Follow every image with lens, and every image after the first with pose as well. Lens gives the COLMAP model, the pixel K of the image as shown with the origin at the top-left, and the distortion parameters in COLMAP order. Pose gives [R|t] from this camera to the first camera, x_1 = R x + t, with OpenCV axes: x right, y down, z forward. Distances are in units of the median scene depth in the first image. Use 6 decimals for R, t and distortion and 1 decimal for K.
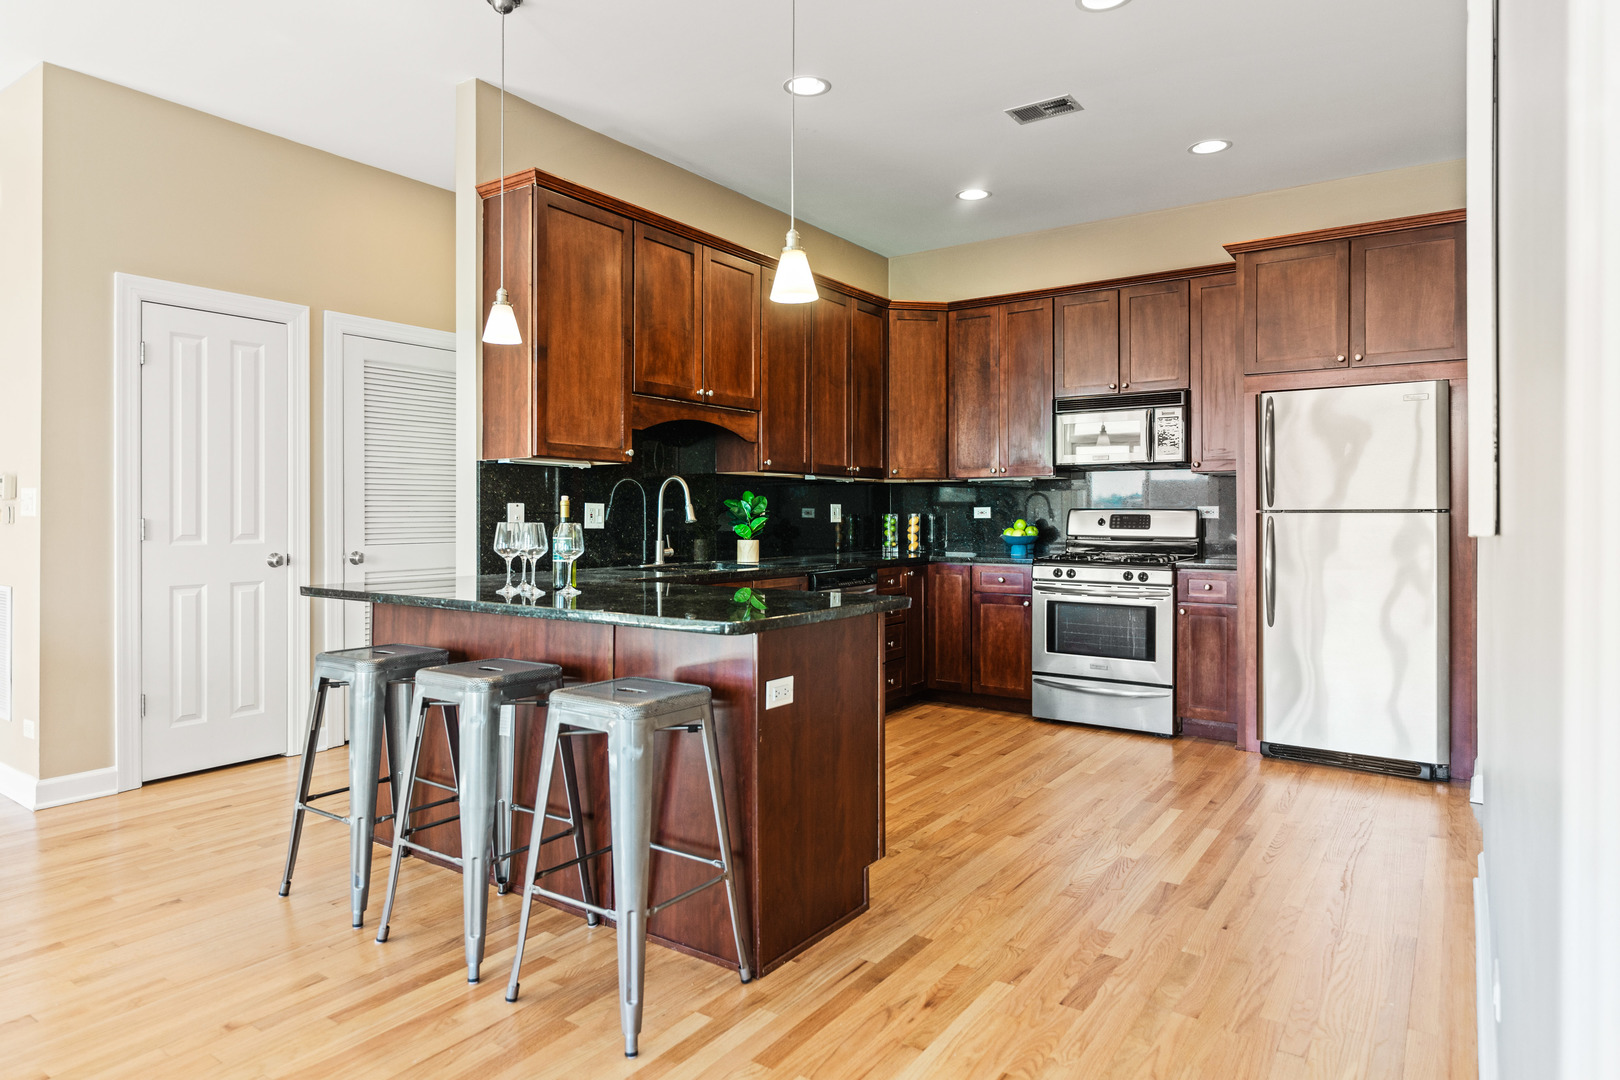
lens RADIAL K [[897.0, 0, 833.7], [0, 897.0, 509.8], [0, 0, 1]] dist [-0.000183, 0.001185]
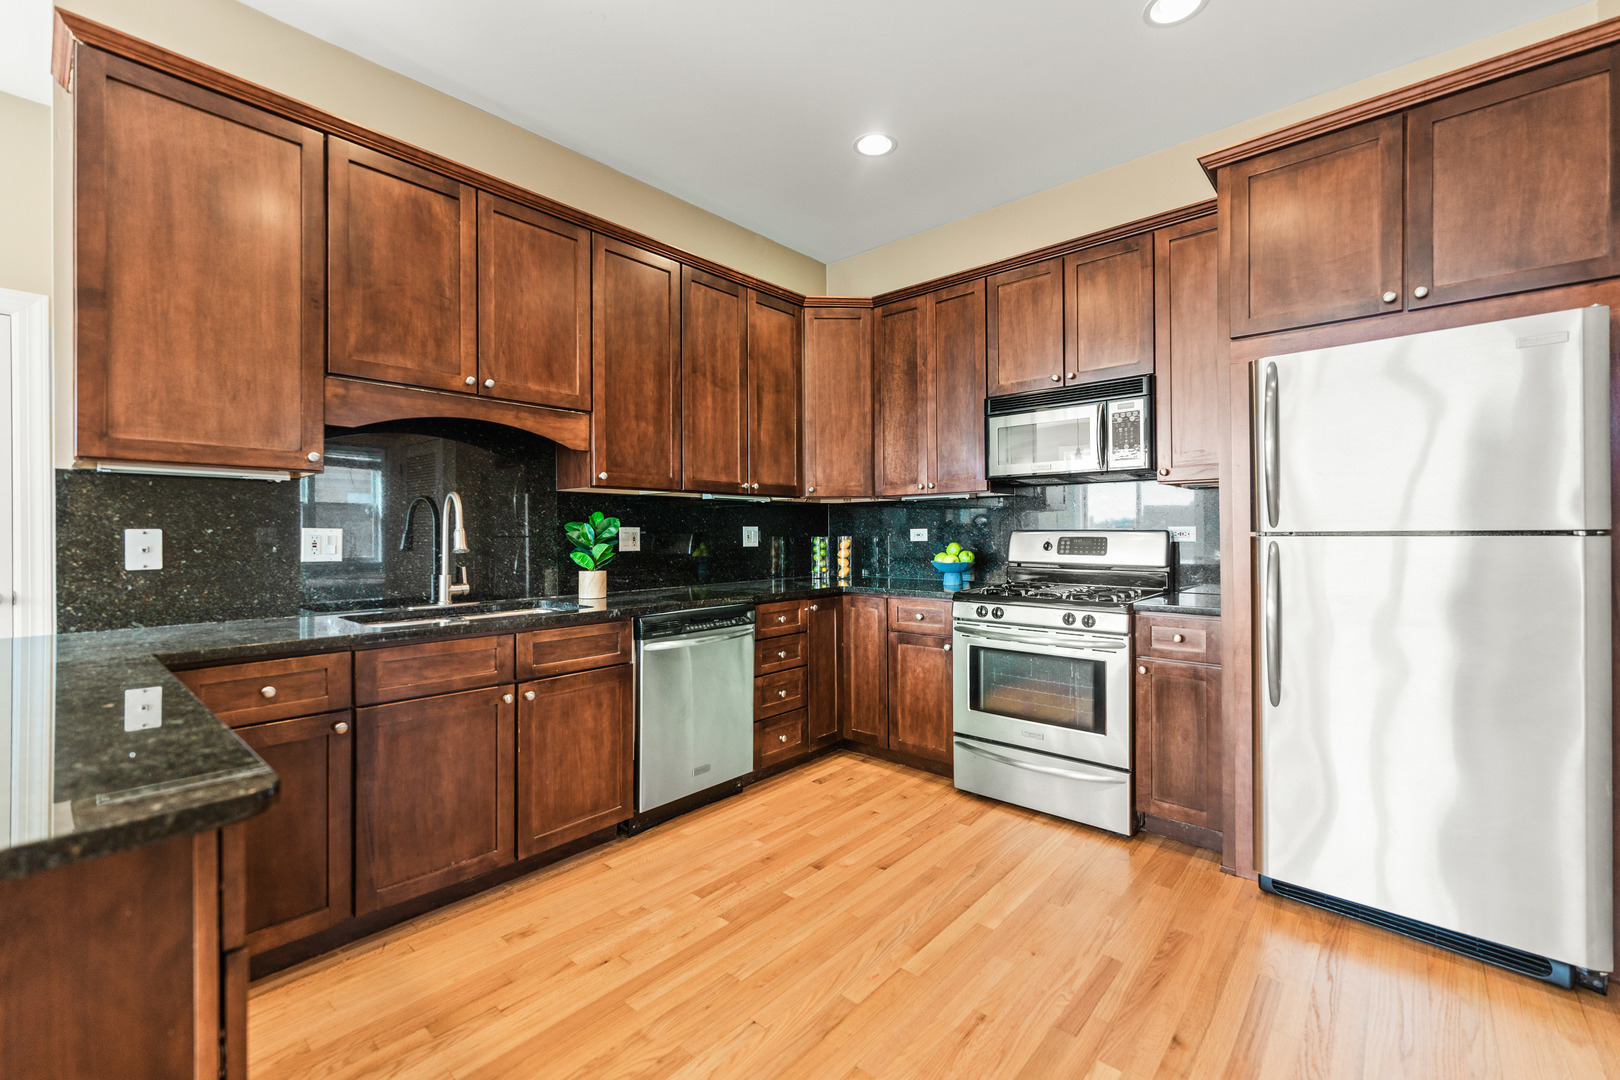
lens RADIAL K [[666.9, 0, 825.2], [0, 666.9, 531.4], [0, 0, 1]] dist [-0.000607, 0.001109]
pose [[0.993614, -0.005708, -0.112684, 0.190556], [0.005954, 0.999981, 0.001845, -0.002839], [0.112672, -0.002504, 0.993629, 0.423344]]
